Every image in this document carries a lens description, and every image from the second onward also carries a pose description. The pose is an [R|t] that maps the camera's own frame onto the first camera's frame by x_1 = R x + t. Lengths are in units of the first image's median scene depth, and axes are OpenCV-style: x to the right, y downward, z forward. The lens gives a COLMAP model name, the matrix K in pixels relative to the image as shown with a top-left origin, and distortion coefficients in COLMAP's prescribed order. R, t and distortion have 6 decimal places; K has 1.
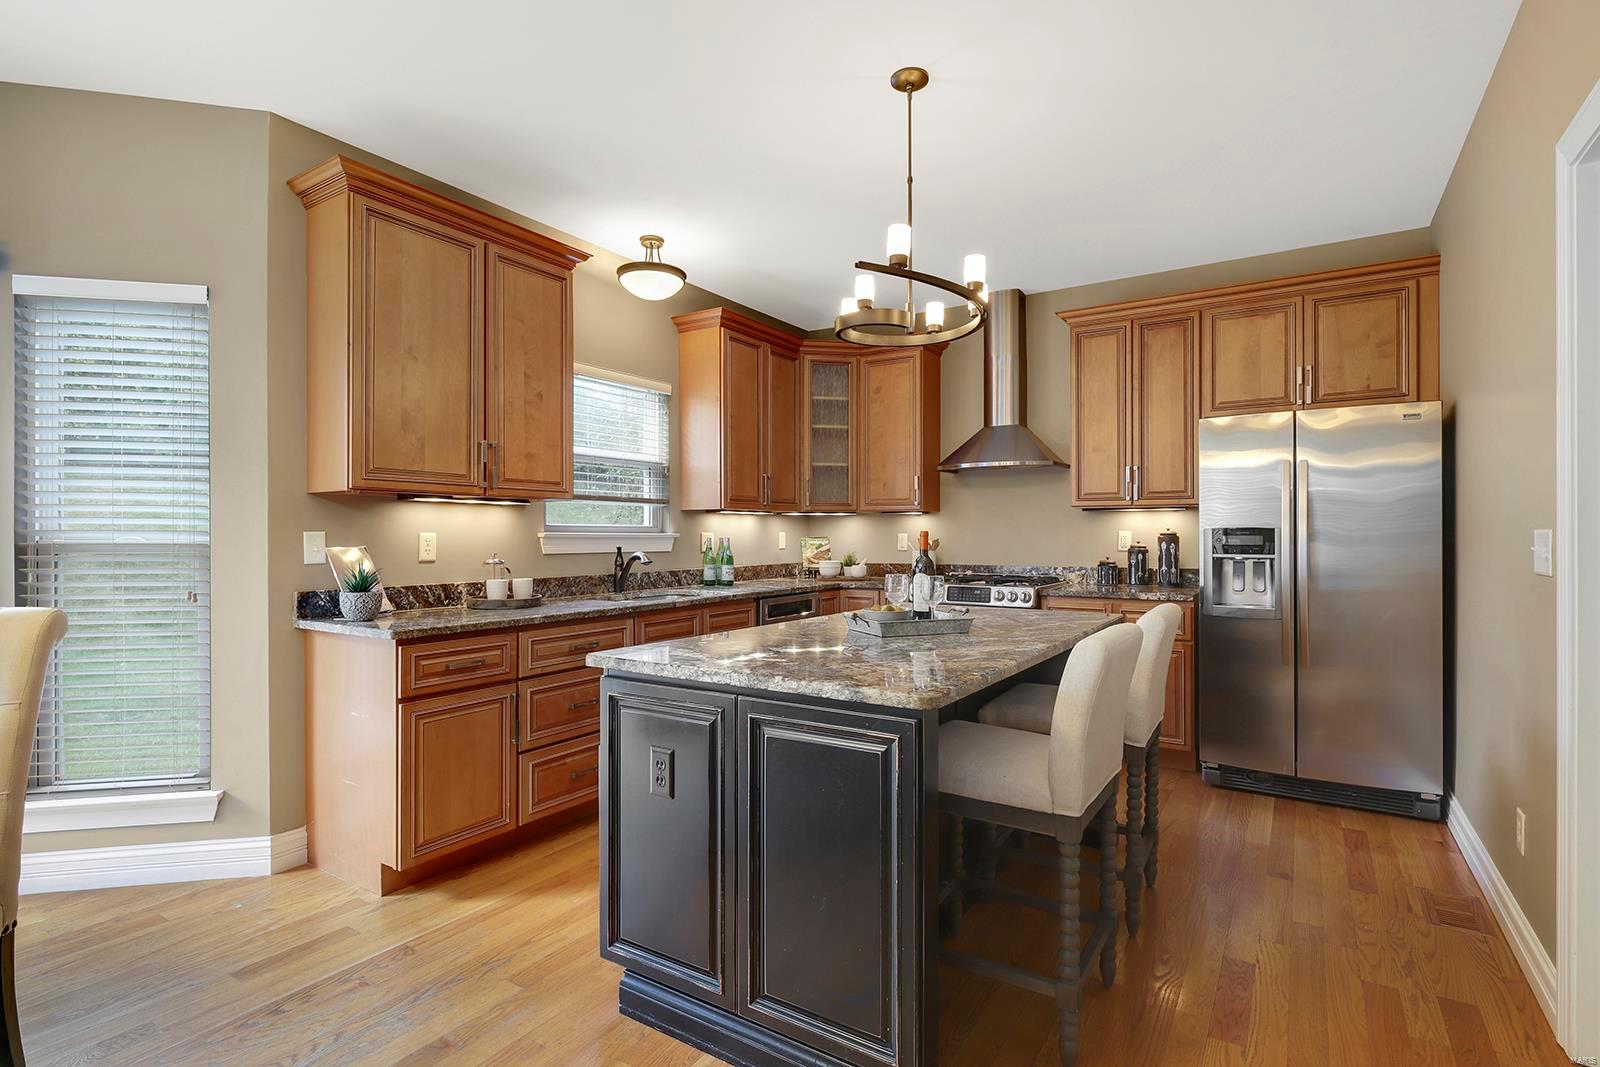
lens RADIAL K [[774.3, 0, 804.4], [0, 774.3, 527.6], [0, 0, 1]] dist [0.000613, -0.000648]
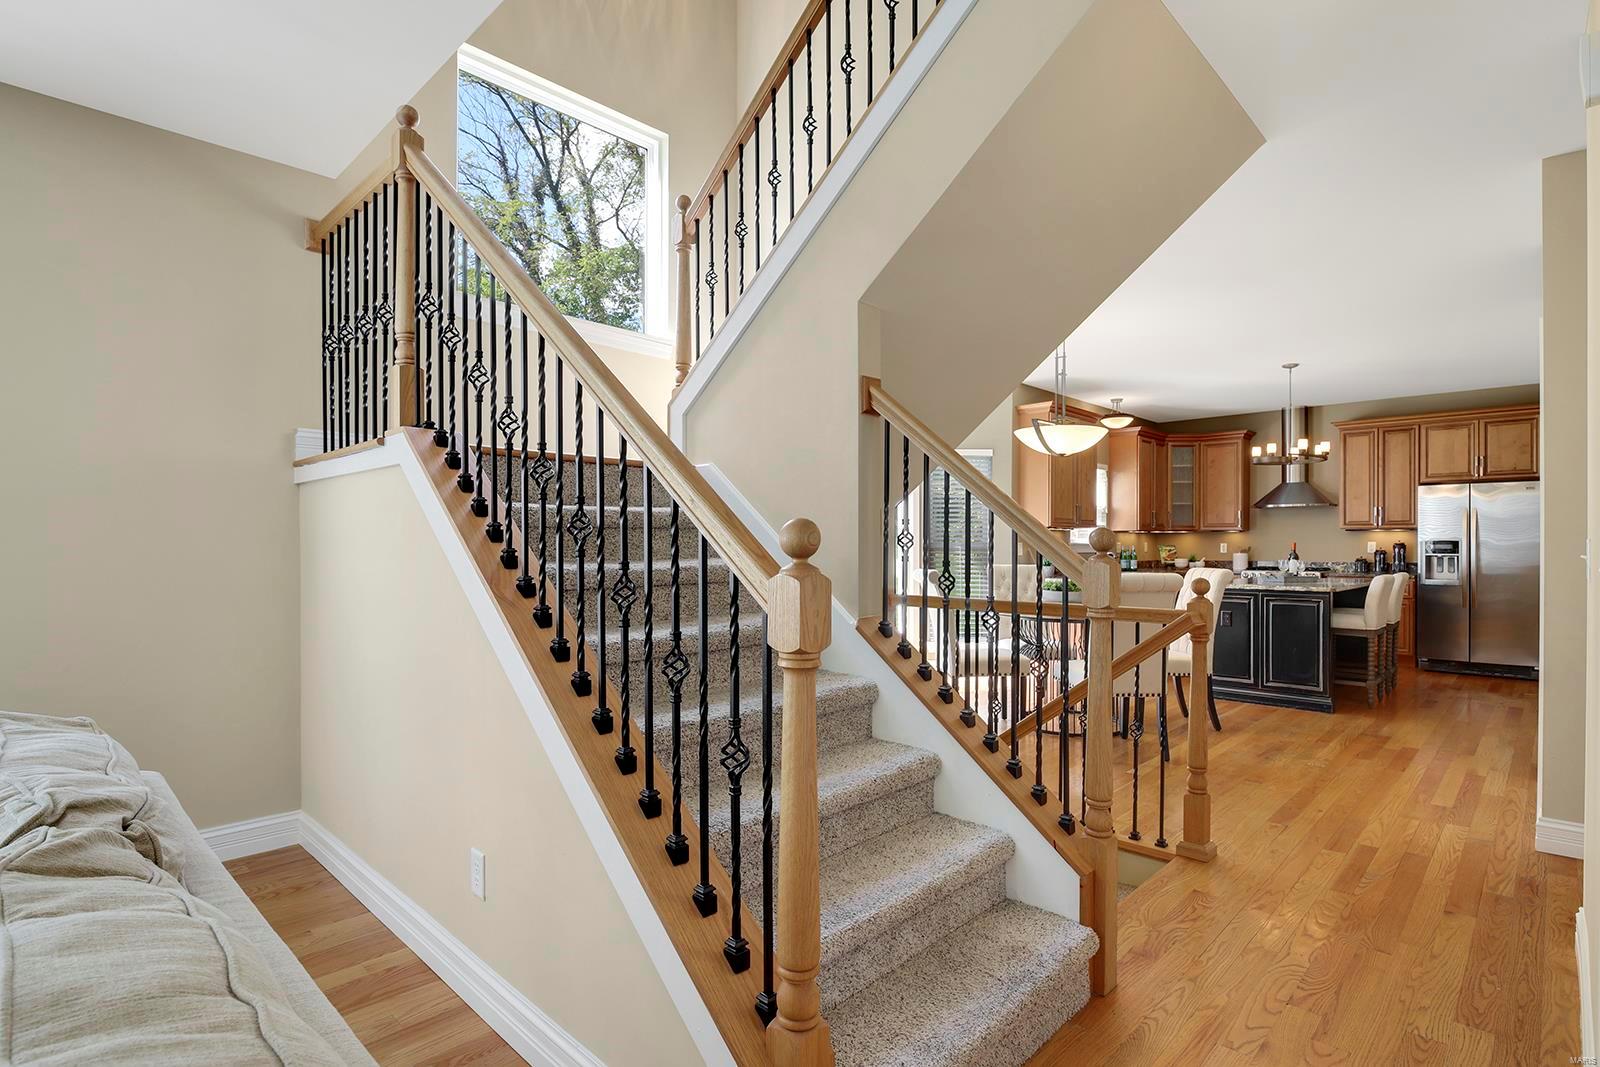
lens RADIAL K [[787.1, 0, 803.7], [0, 787.1, 541.5], [0, 0, 1]] dist [-0.003171, -0.006694]
pose [[0.980951, 0.000071, -0.194256, -0.750990], [0.001195, 0.999979, 0.006402, -0.013905], [0.194252, -0.006512, 0.980930, -1.485970]]
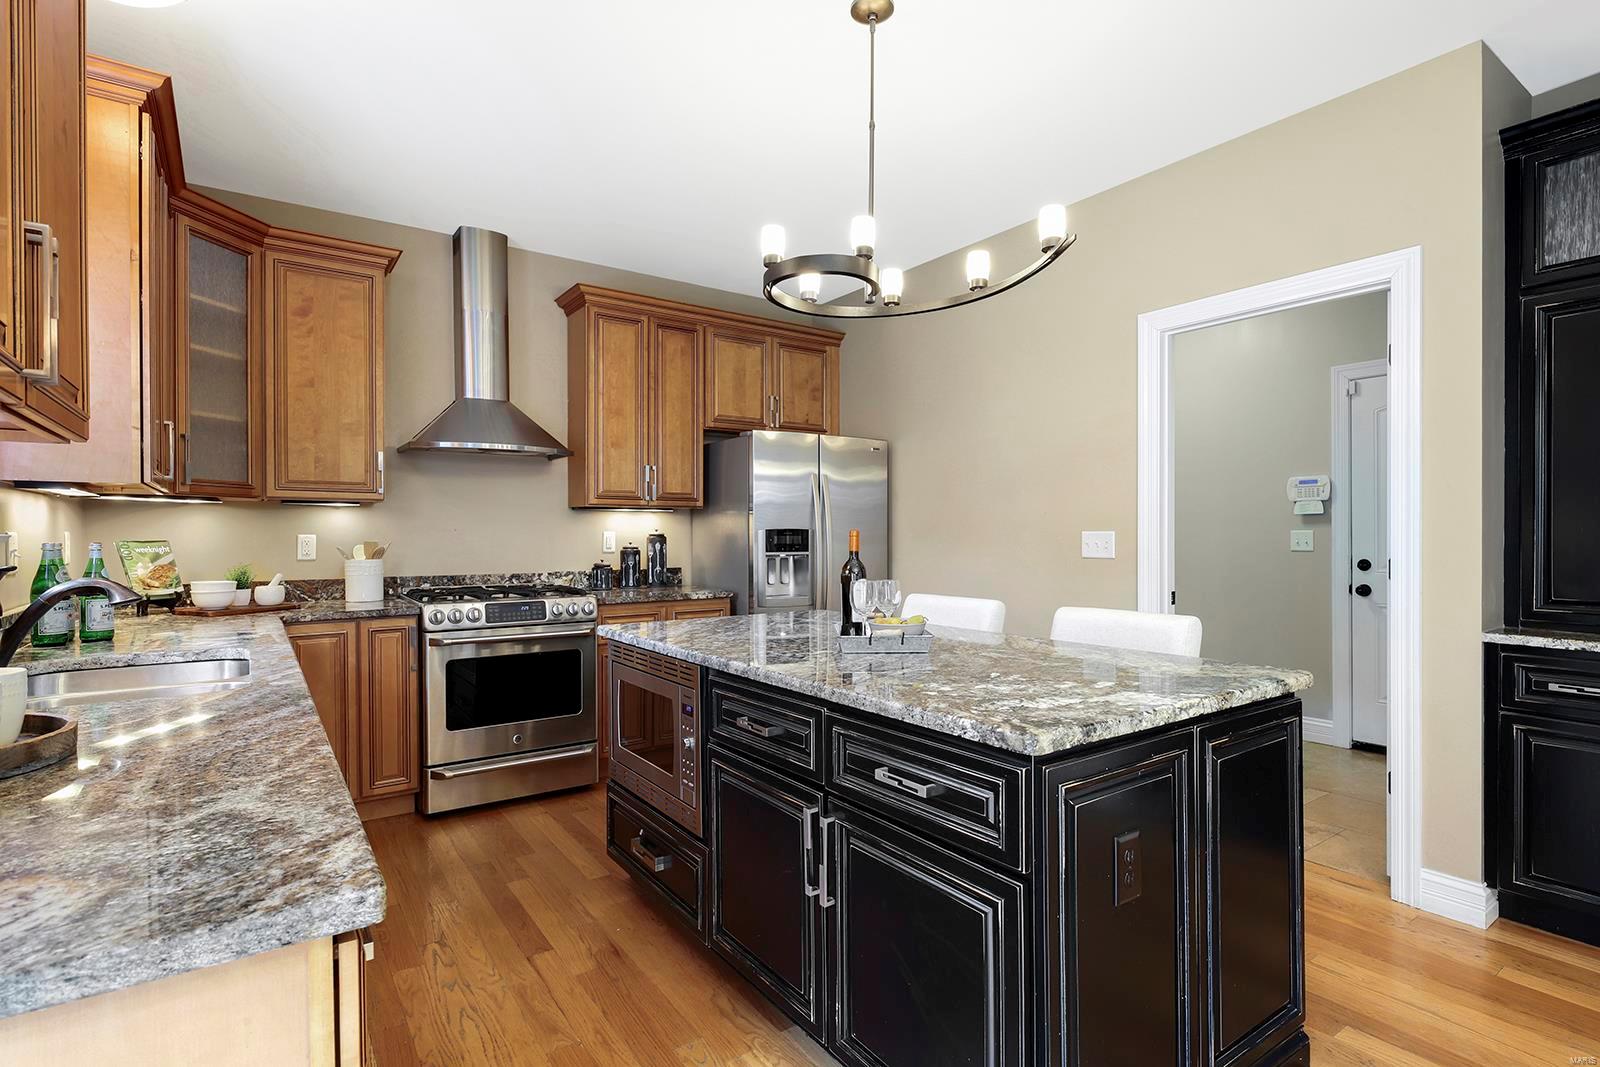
lens RADIAL K [[787.1, 0, 803.7], [0, 787.1, 541.5], [0, 0, 1]] dist [-0.003171, -0.006694]
pose [[0.371046, -0.004919, 0.928601, -0.573766], [-0.003403, 0.999972, 0.006657, 0.012912], [-0.928608, -0.005630, 0.371019, 0.597670]]
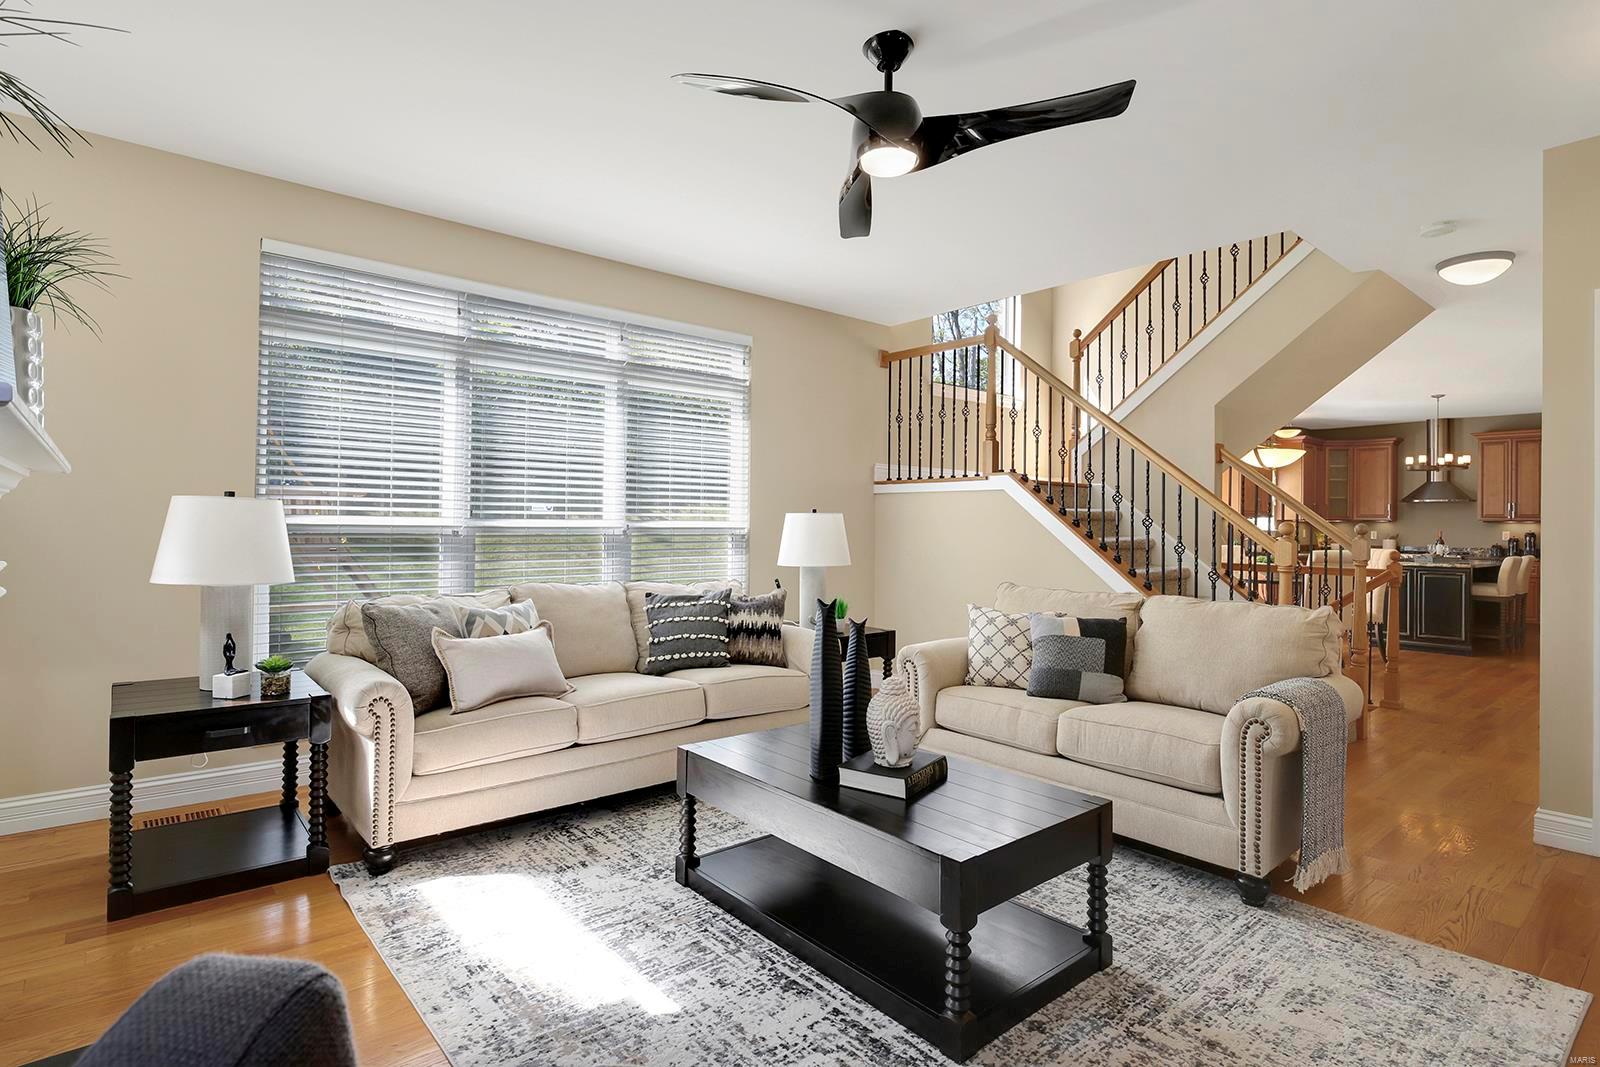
lens RADIAL K [[812.9, 0, 801.3], [0, 812.9, 514.9], [0, 0, 1]] dist [-0.011838, -0.000313]
pose [[0.957015, 0.007825, -0.289931, -1.184802], [-0.009270, 0.999951, -0.003611, -0.022879], [0.289889, 0.006144, 0.957041, -2.497489]]
